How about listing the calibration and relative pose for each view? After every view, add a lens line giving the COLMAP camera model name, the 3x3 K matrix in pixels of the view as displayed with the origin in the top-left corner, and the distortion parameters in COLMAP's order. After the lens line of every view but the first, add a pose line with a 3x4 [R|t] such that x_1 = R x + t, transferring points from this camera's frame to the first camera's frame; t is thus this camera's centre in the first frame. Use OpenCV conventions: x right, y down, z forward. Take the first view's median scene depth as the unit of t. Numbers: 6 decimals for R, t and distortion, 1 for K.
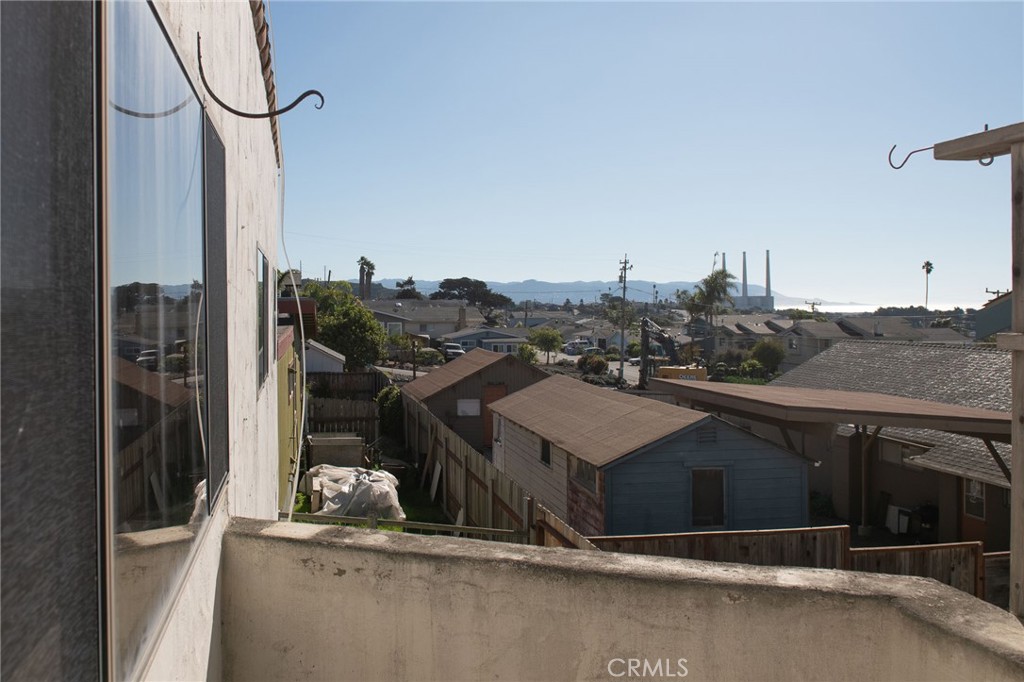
lens RADIAL K [[707.3, 0, 512.0], [0, 707.3, 341.0], [0, 0, 1]] dist [-0.025777, -0.029086]
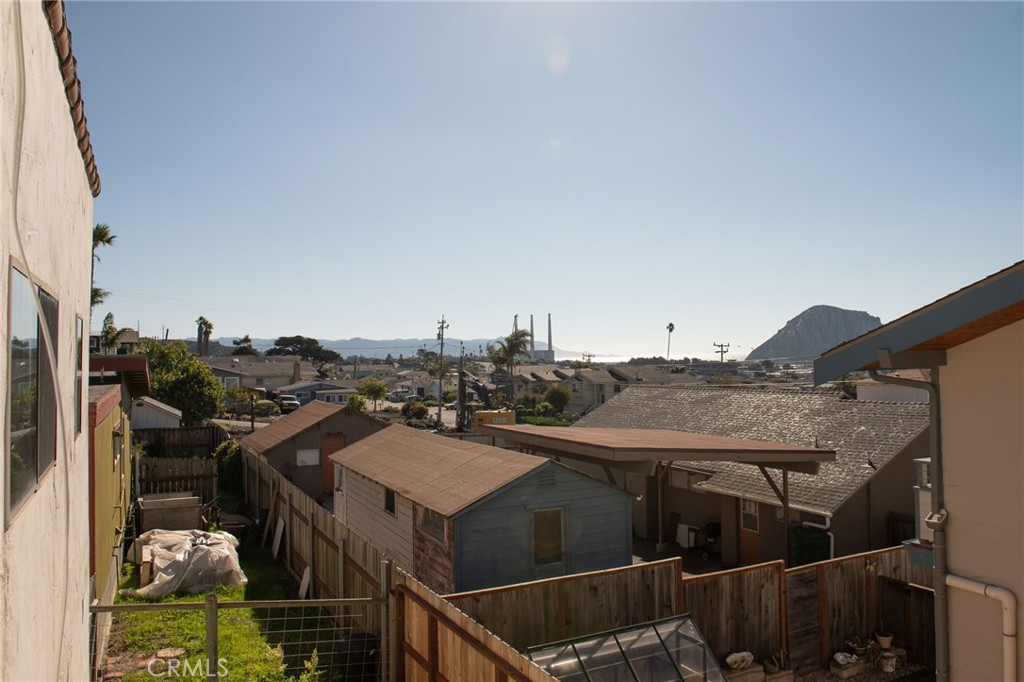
lens RADIAL K [[729.9, 0, 567.5], [0, 729.9, 340.2], [0, 0, 1]] dist [-0.046497, -0.006481]
pose [[0.965684, -0.004309, 0.259684, 0.032088], [0.024203, 0.997004, -0.073460, 0.008404], [-0.258590, 0.077224, 0.962896, -0.150024]]
